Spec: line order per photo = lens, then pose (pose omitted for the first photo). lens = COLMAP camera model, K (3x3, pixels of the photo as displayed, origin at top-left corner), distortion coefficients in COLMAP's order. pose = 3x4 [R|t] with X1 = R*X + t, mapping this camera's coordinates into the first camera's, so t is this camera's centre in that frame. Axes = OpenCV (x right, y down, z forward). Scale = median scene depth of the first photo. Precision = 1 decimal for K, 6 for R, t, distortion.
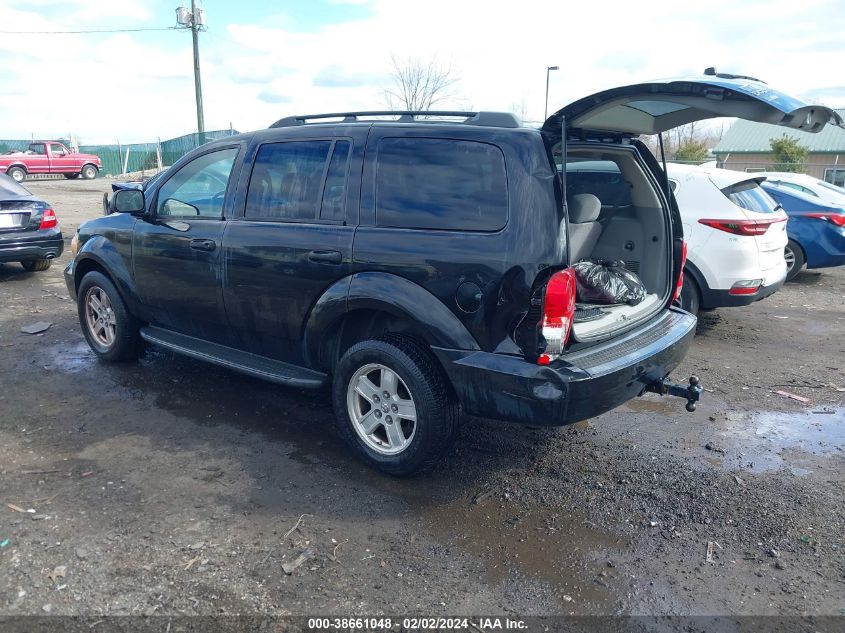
lens RADIAL K [[660.9, 0, 407.0], [0, 660.9, 315.5], [0, 0, 1]] dist [0.041418, -0.048426]
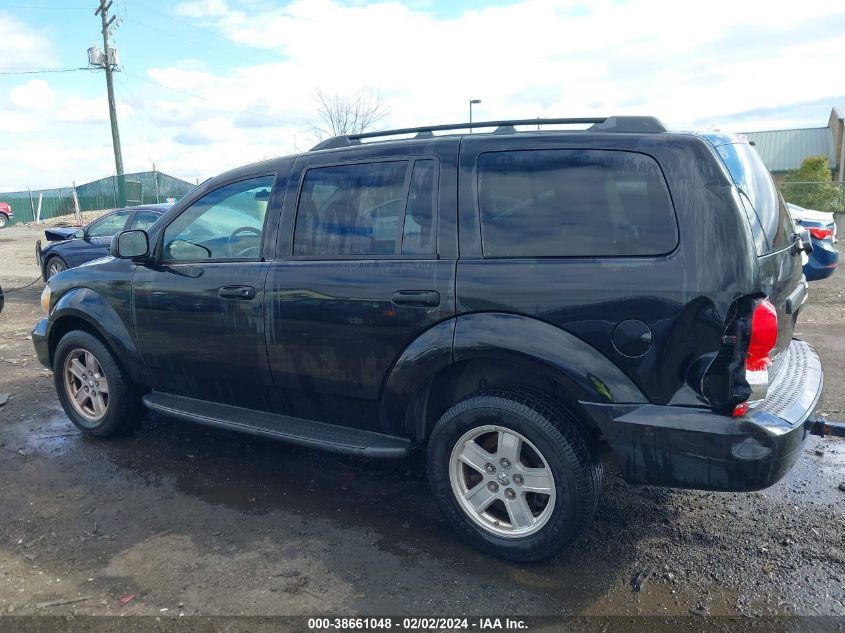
lens RADIAL K [[660.9, 0, 407.0], [0, 660.9, 315.5], [0, 0, 1]] dist [0.041418, -0.048426]
pose [[0.992077, -0.057217, 0.111846, -0.200806], [0.062836, 0.996899, -0.047373, -0.026146], [-0.108788, 0.054026, 0.992596, 0.164937]]
